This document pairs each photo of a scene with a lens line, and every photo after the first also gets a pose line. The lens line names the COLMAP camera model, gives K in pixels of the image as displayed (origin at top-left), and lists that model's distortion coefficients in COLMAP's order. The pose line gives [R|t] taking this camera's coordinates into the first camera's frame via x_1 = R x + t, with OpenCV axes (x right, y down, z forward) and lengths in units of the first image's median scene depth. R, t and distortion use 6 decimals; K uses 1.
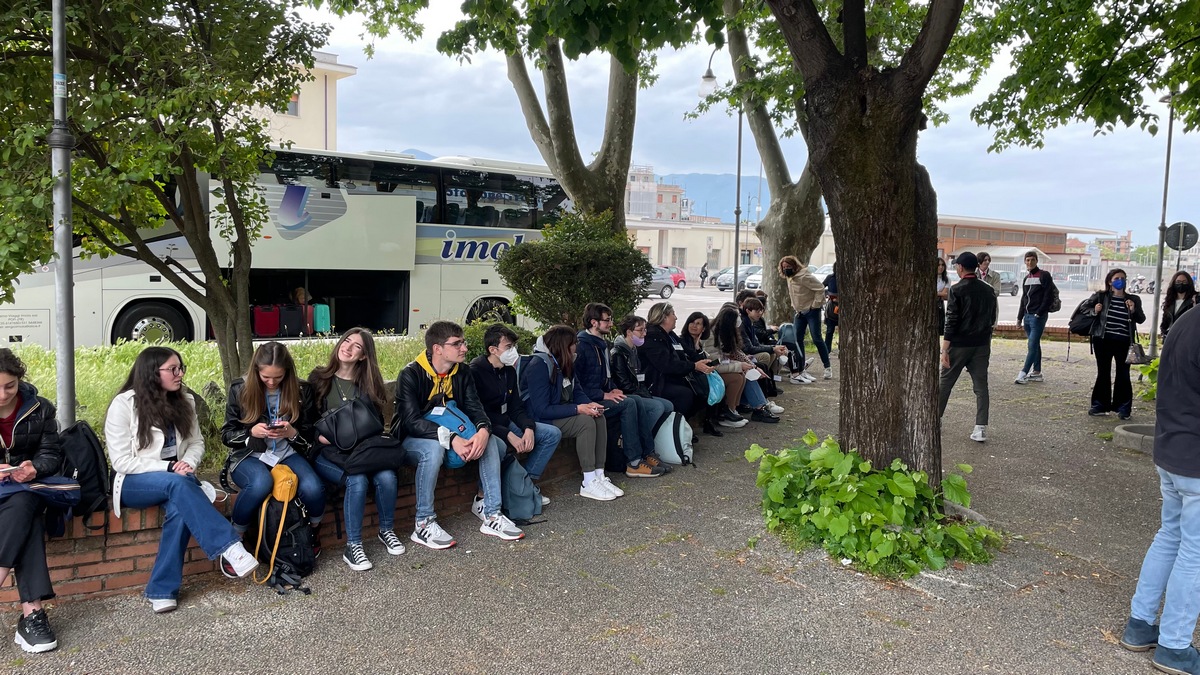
lens RADIAL K [[903.3, 0, 604.2], [0, 903.3, 321.7], [0, 0, 1]] dist [0.107472, -0.130848]
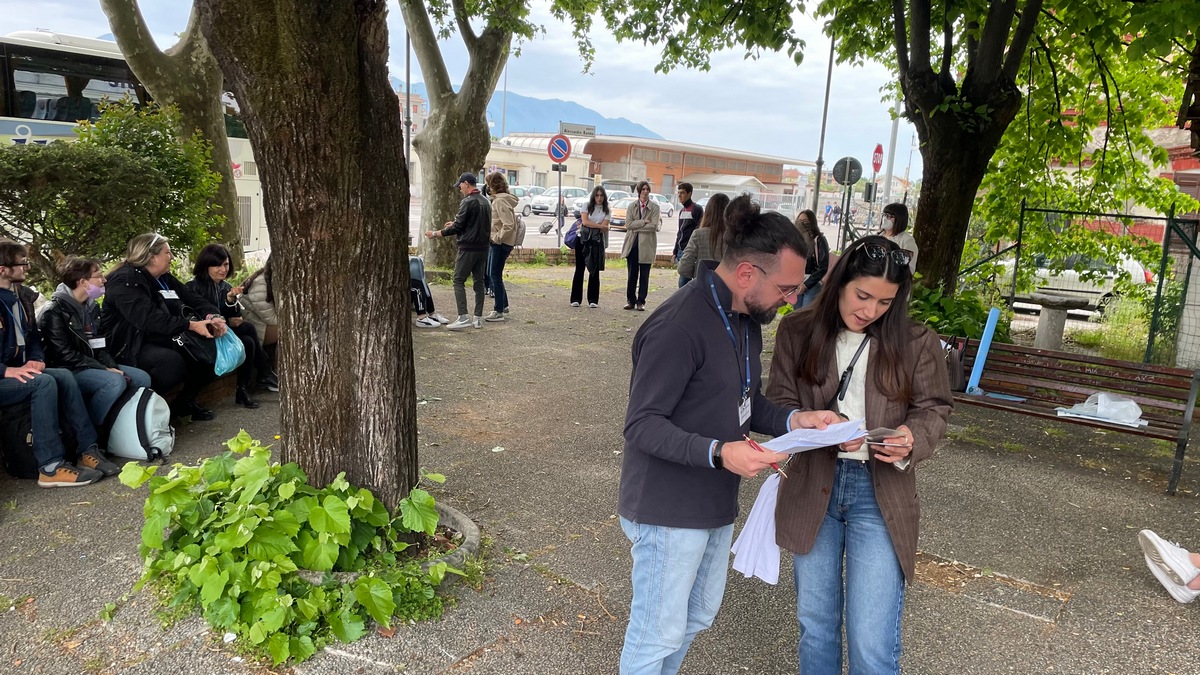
lens RADIAL K [[903.3, 0, 604.2], [0, 903.3, 321.7], [0, 0, 1]] dist [0.107472, -0.130848]
pose [[0.965929, -0.004679, 0.258766, 0.327355], [-0.018651, 0.995978, 0.087633, -0.032728], [-0.258135, -0.089473, 0.961957, 0.267376]]
